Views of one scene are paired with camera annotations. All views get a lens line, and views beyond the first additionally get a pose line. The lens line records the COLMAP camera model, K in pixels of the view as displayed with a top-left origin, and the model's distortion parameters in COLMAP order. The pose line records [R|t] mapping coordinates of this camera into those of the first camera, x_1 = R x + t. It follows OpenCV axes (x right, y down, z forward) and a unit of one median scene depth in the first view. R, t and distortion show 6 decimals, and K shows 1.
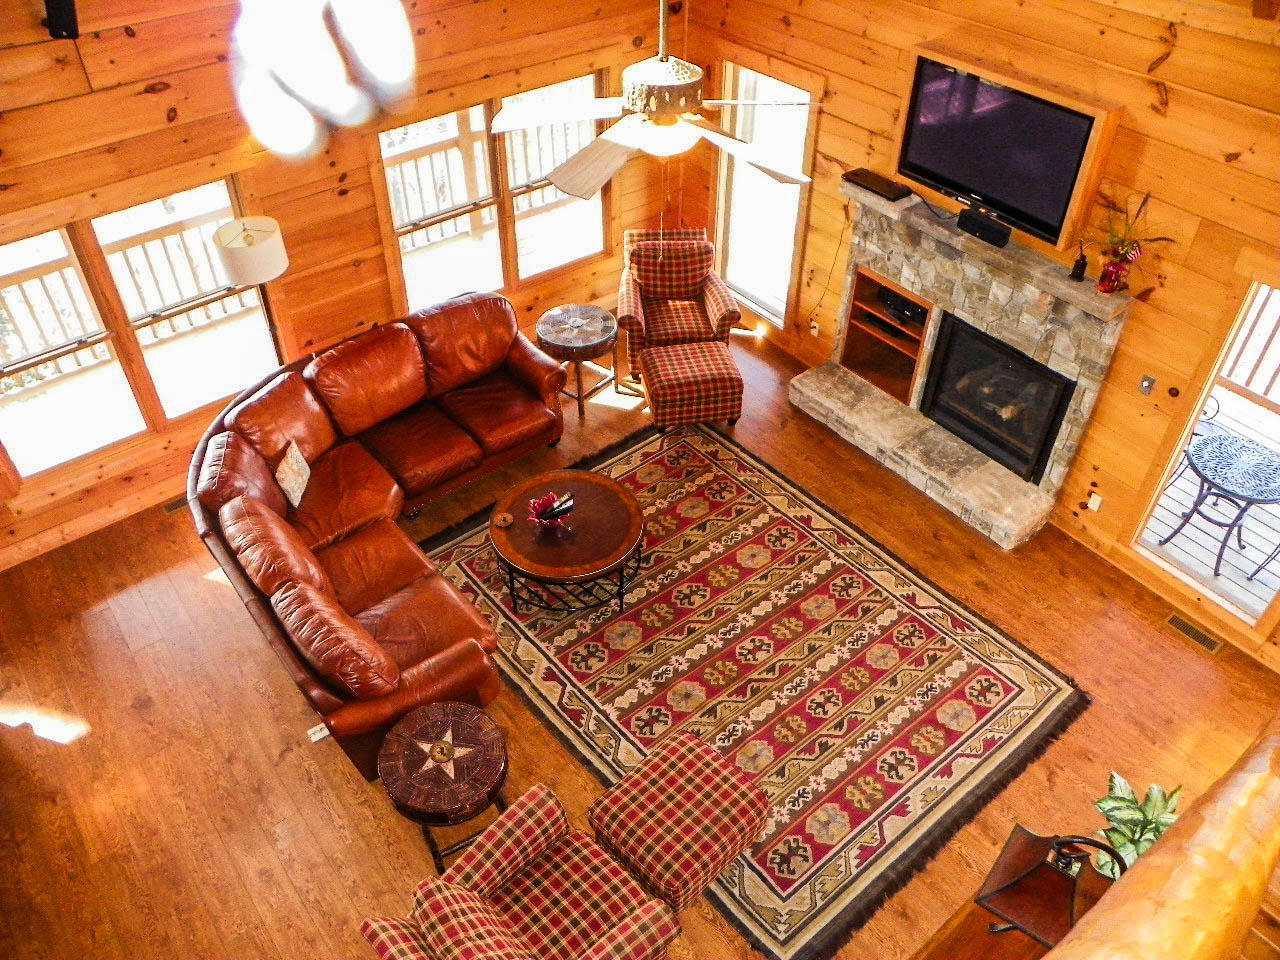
lens RADIAL K [[971.5, 0, 638.3], [0, 971.5, 480.8], [0, 0, 1]] dist [-0.157497, 0.100198]
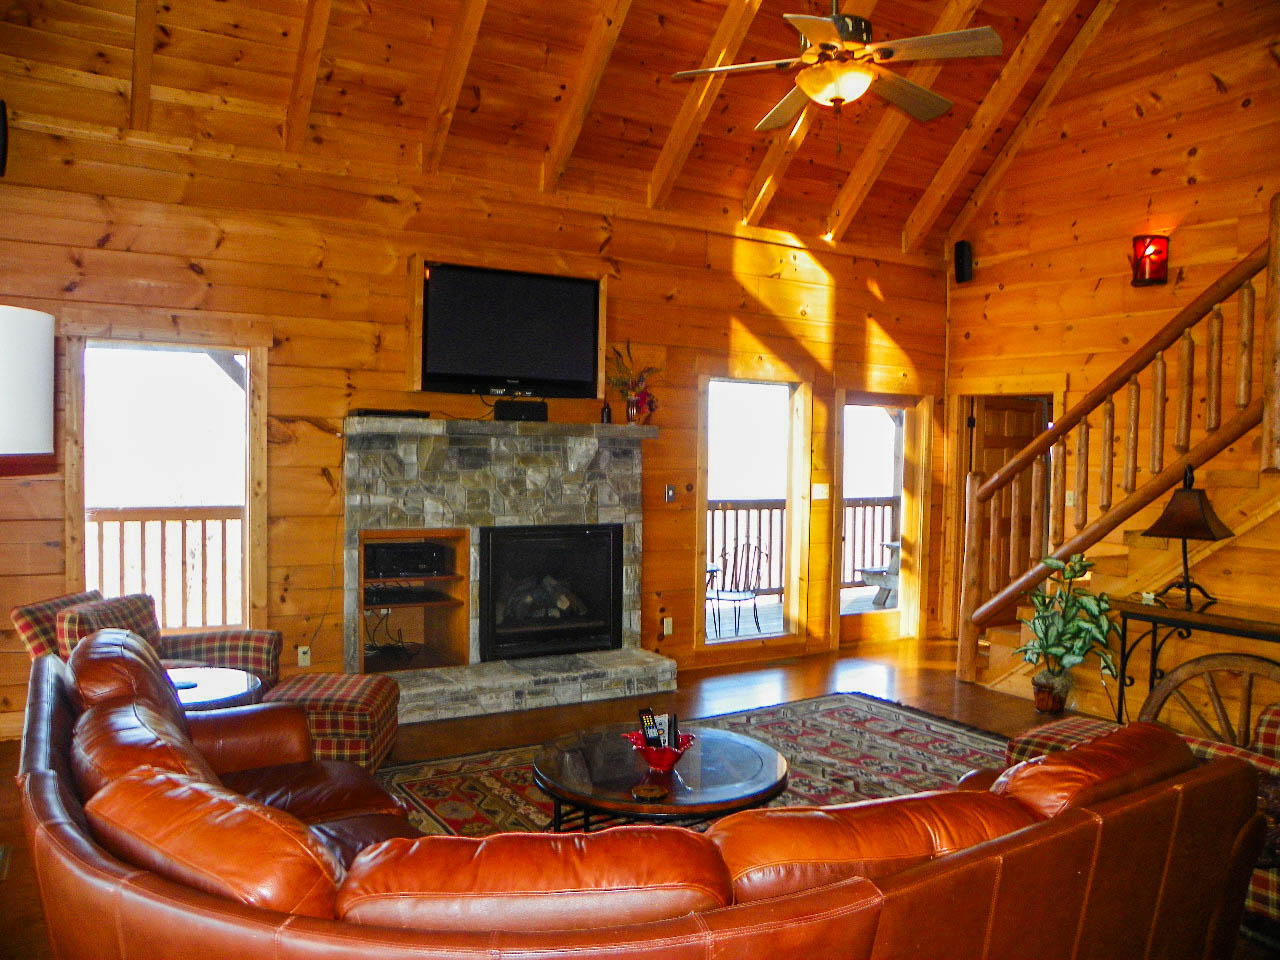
lens RADIAL K [[971.5, 0, 638.3], [0, 971.5, 480.8], [0, 0, 1]] dist [-0.157497, 0.100198]
pose [[0.128373, -0.031357, 0.991230, -0.626660], [0.649333, 0.758125, -0.060112, -0.059732], [-0.749591, 0.651355, 0.117684, 0.775215]]
